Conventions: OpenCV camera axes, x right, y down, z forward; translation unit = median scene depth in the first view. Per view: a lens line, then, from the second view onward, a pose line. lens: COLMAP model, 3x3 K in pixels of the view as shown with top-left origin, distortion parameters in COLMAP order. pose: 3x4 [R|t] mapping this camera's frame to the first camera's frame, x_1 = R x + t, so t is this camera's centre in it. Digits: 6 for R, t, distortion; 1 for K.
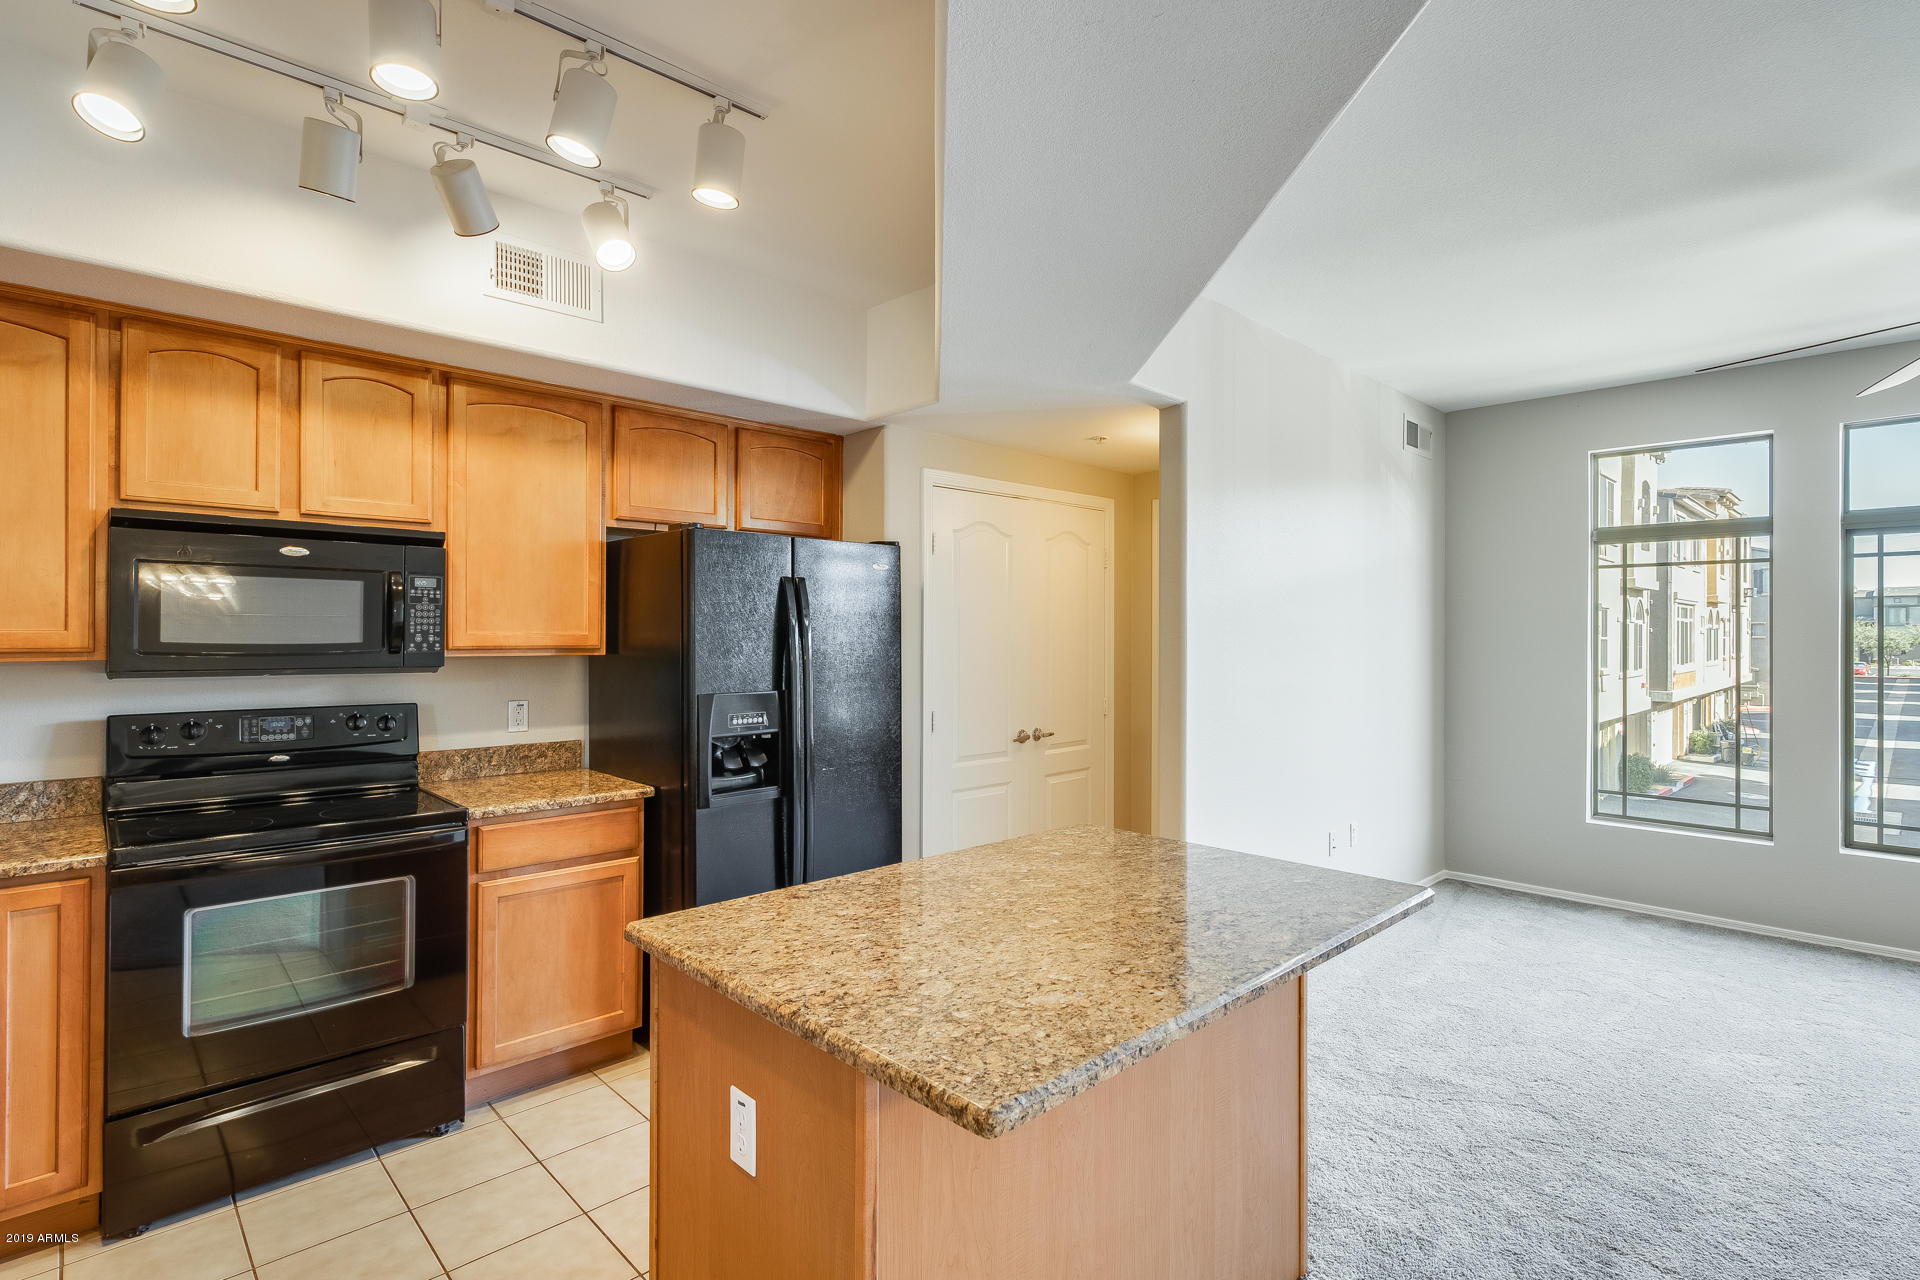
lens RADIAL K [[920.6, 0, 961.3], [0, 920.6, 631.3], [0, 0, 1]] dist [-0.000280, -0.000470]
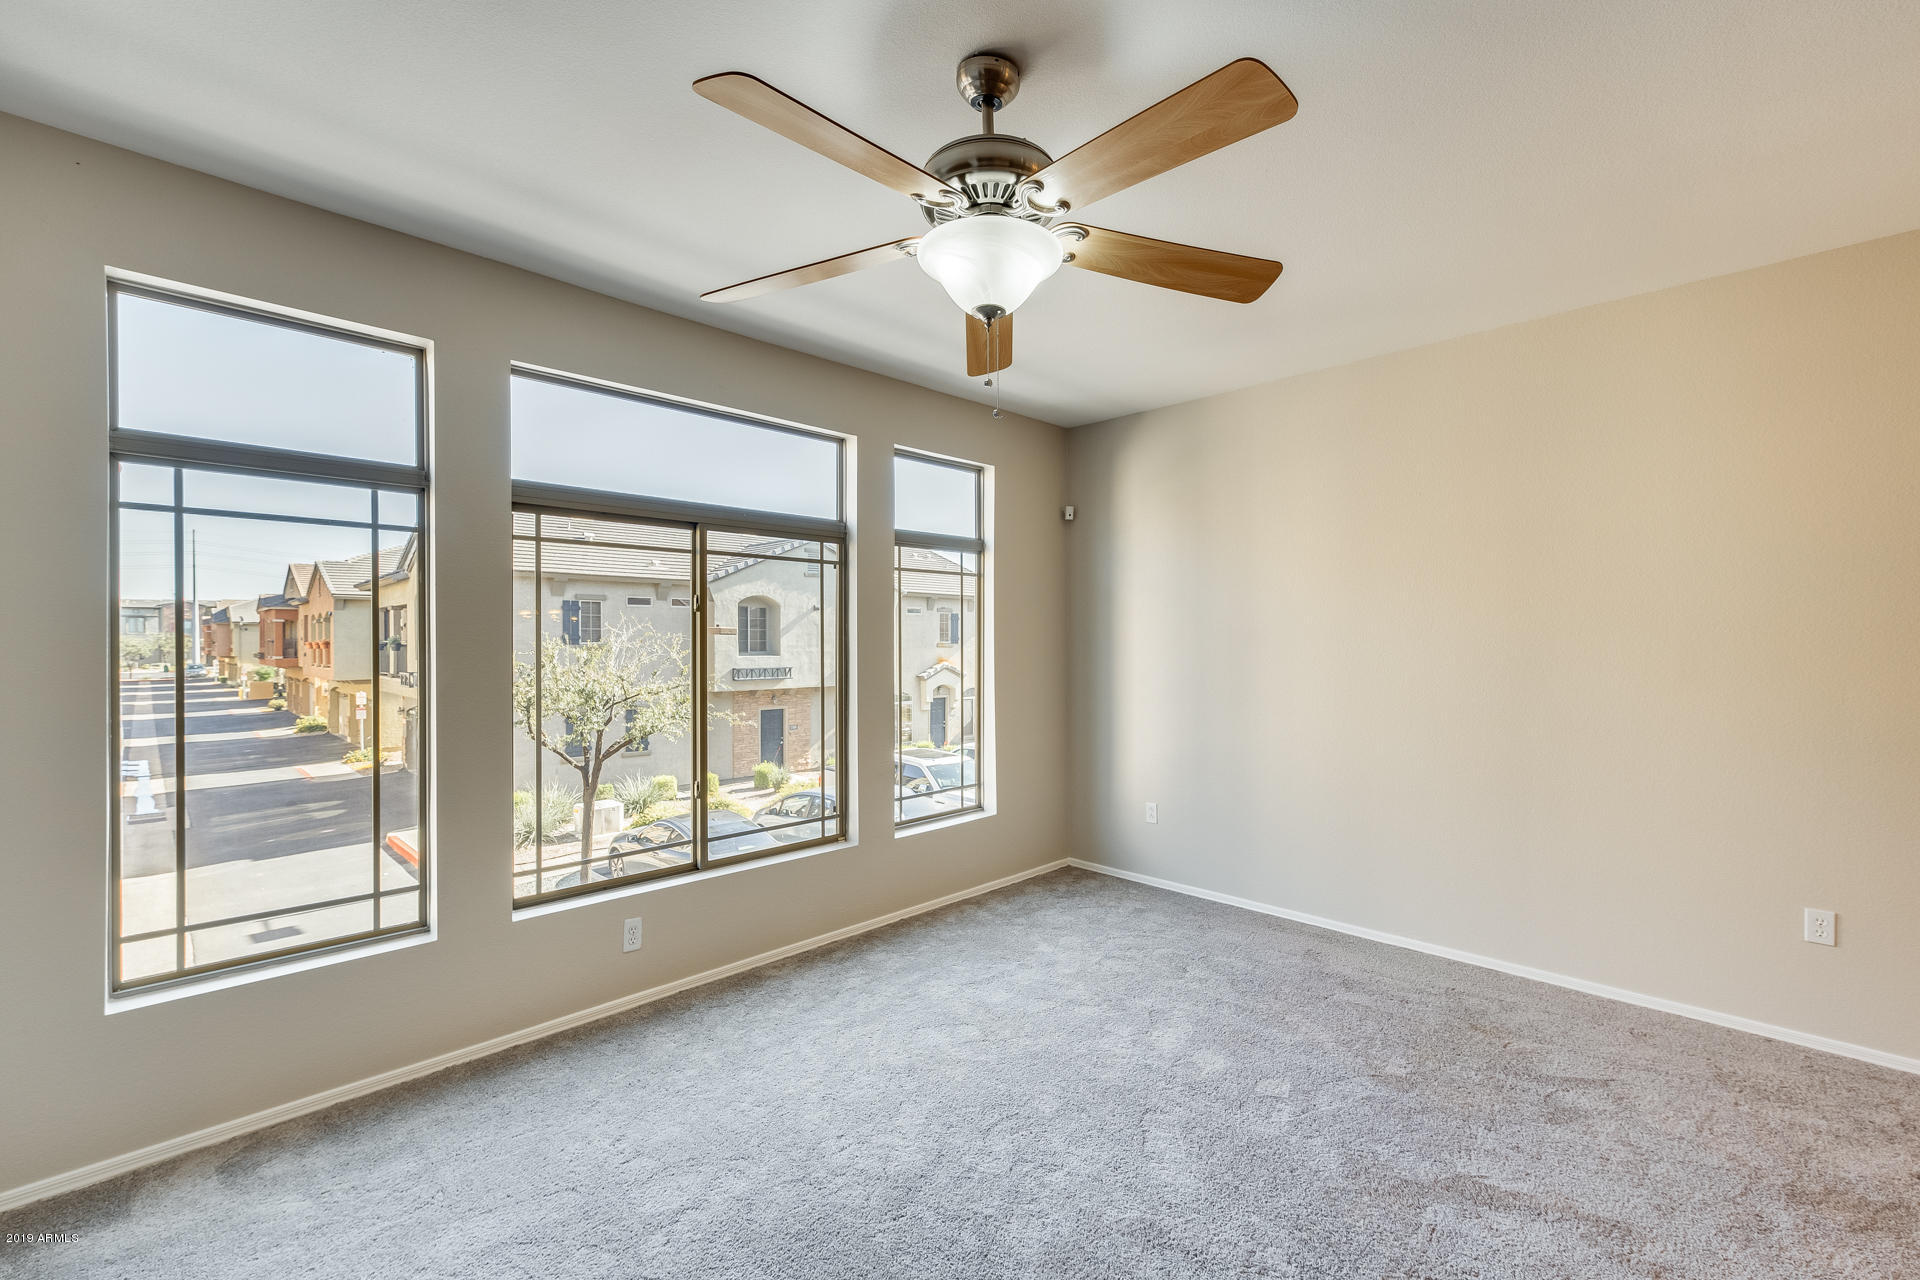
lens RADIAL K [[813.8, 0, 956.1], [0, 813.8, 645.6], [0, 0, 1]] dist [0.004083, 0.000282]
pose [[-0.015470, -0.005991, 0.999862, 0.379865], [-0.002343, 0.999980, 0.005956, 0.008331], [-0.999878, -0.002250, -0.015483, 0.900021]]
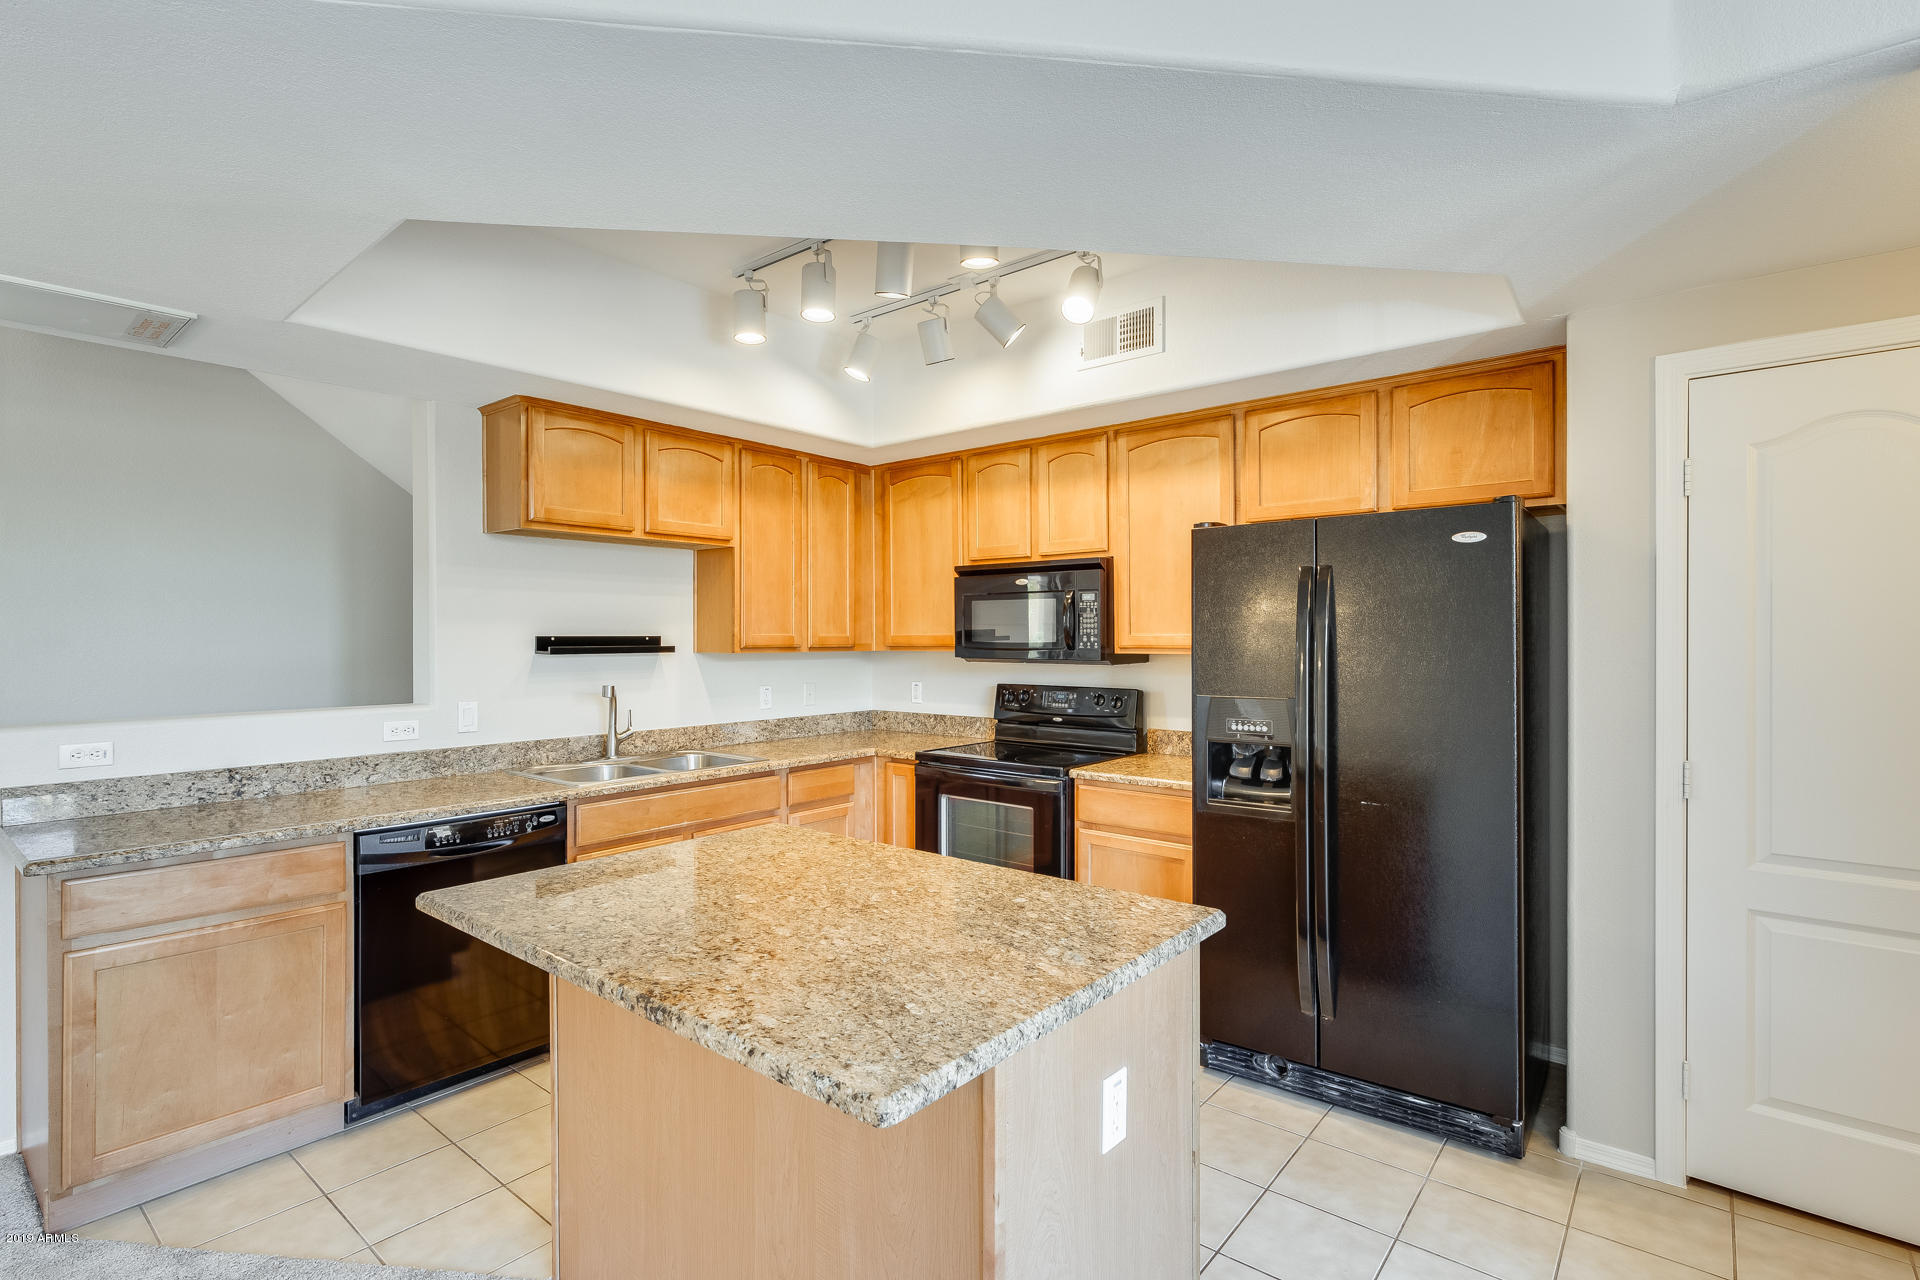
lens RADIAL K [[908.5, 0, 958.8], [0, 908.5, 644.1], [0, 0, 1]] dist [-0.001226, -0.000501]
pose [[0.119259, 0.004952, -0.992851, 0.655236], [0.007342, 0.999956, 0.005869, 0.005883], [0.992836, -0.007989, 0.119218, 0.620095]]
